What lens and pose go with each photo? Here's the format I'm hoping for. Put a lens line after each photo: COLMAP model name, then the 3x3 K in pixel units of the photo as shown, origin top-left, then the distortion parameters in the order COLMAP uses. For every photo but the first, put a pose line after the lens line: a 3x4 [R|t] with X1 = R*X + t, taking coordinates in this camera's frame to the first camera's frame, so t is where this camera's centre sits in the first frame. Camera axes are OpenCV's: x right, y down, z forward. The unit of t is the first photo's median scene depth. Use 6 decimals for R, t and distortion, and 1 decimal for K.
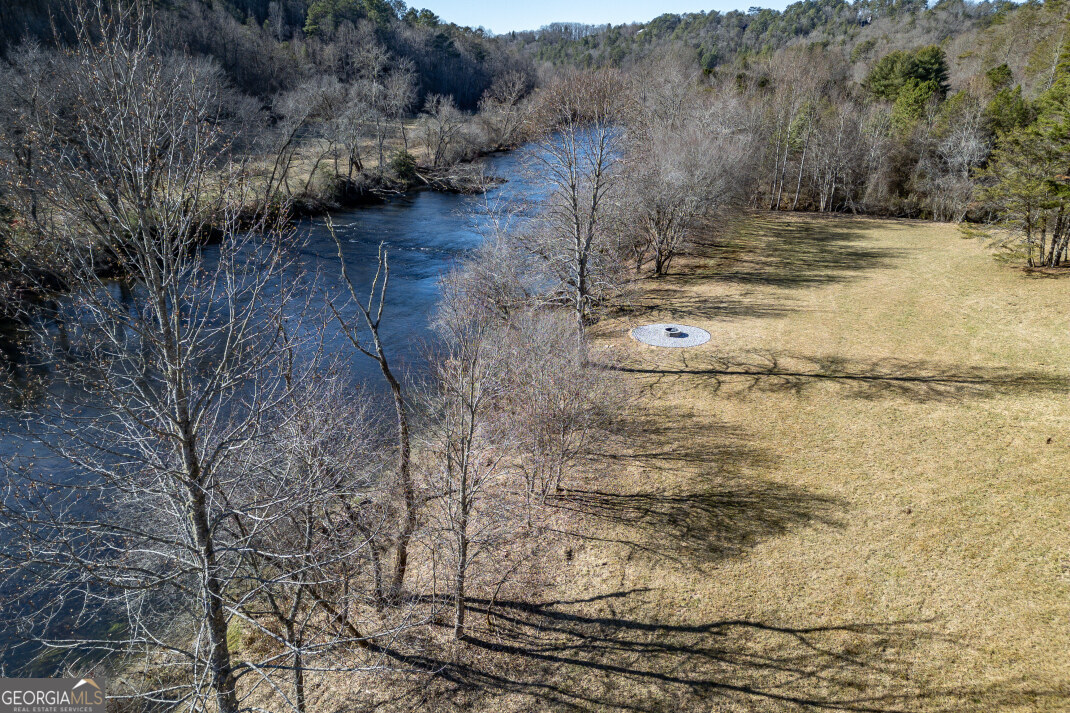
lens RADIAL K [[754.0, 0, 515.9], [0, 754.0, 354.6], [0, 0, 1]] dist [0.056412, -0.001708]
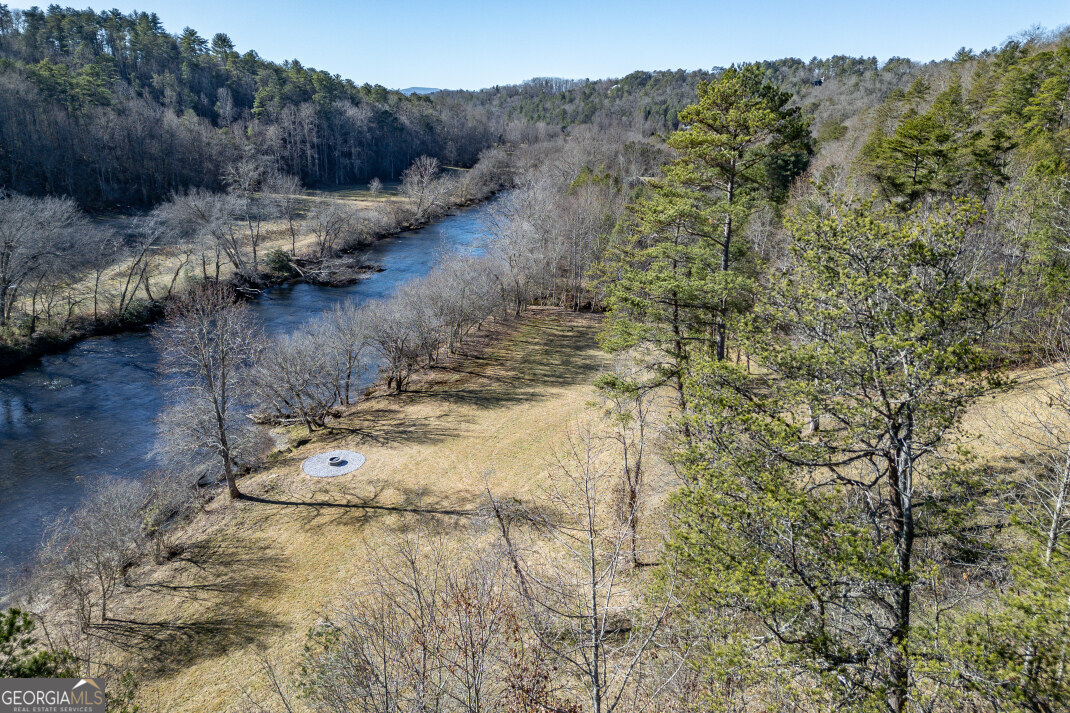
lens RADIAL K [[743.3, 0, 535.0], [0, 743.3, 356.5], [0, 0, 1]] dist [0.041199, -0.002057]
pose [[0.999994, -0.003453, 0.000465, 0.130691], [0.003466, 0.999434, -0.033463, -0.039086], [-0.000349, 0.033464, 0.999440, -0.062232]]
